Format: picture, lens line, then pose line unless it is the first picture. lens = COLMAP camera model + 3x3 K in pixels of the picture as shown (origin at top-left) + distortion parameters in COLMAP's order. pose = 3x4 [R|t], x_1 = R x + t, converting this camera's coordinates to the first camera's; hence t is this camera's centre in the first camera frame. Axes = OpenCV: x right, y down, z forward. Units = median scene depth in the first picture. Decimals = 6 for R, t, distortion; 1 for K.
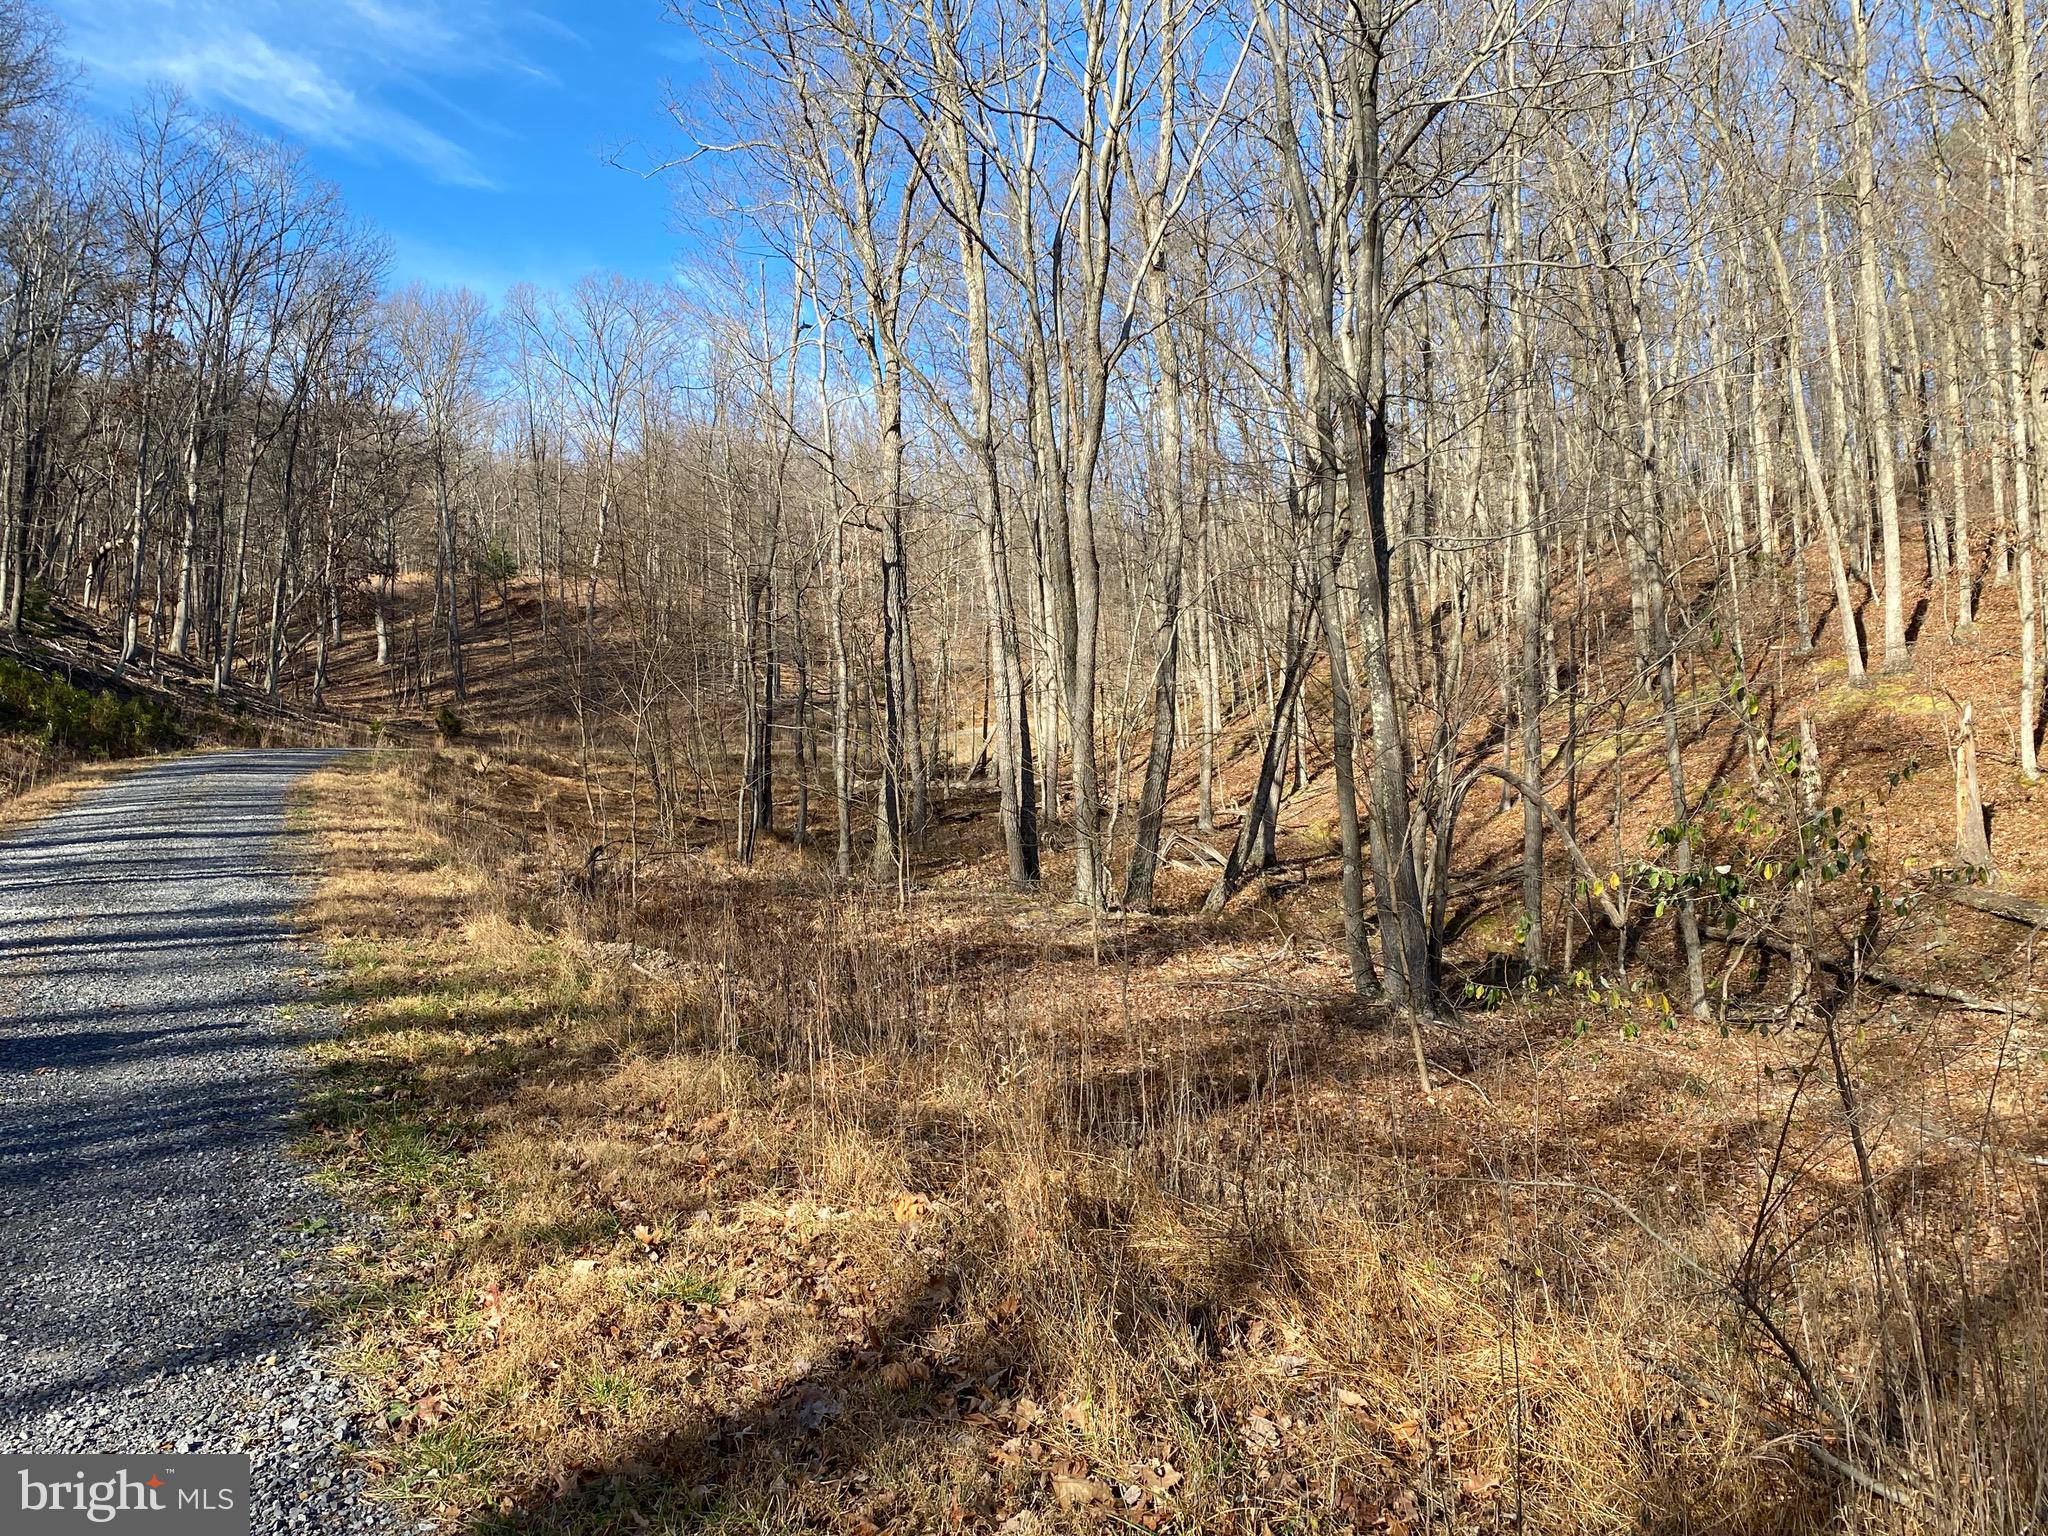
lens RADIAL K [[1748.1, 0, 1024.0], [0, 1748.1, 768.0], [0, 0, 1]] dist [0.081847, -0.140326]
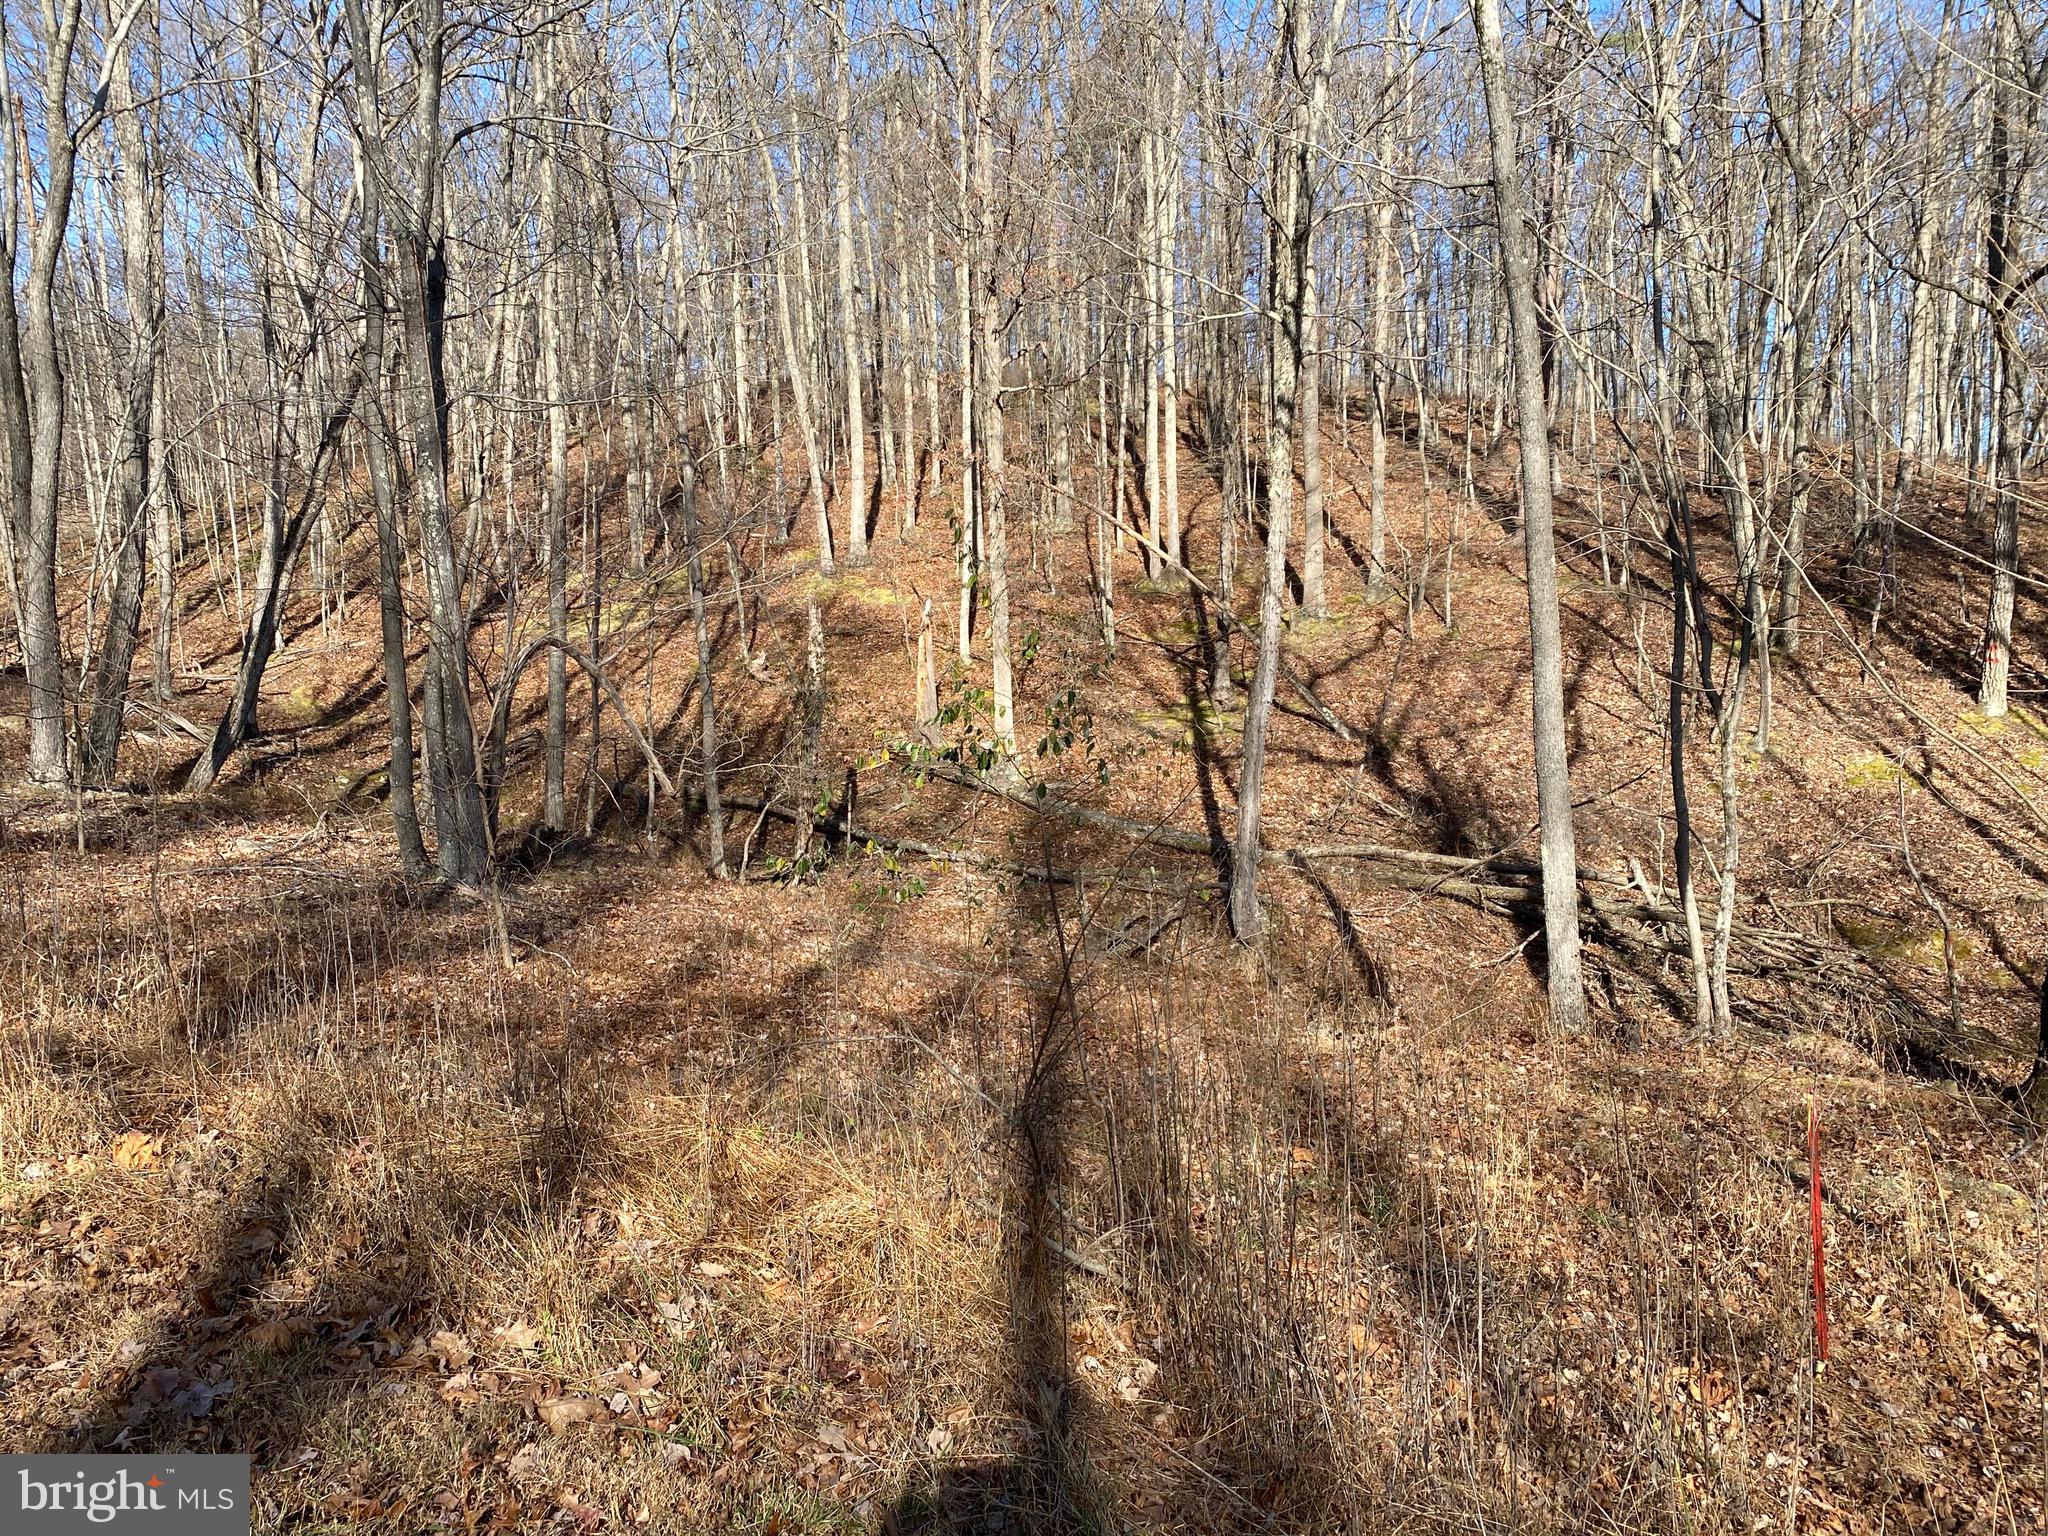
lens RADIAL K [[1748.1, 0, 1024.0], [0, 1748.1, 768.0], [0, 0, 1]] dist [0.081847, -0.140326]
pose [[0.799674, -0.009231, 0.600364, -0.104468], [-0.035853, 0.997364, 0.063090, 0.000427], [-0.599363, -0.071976, 0.797235, 0.041654]]
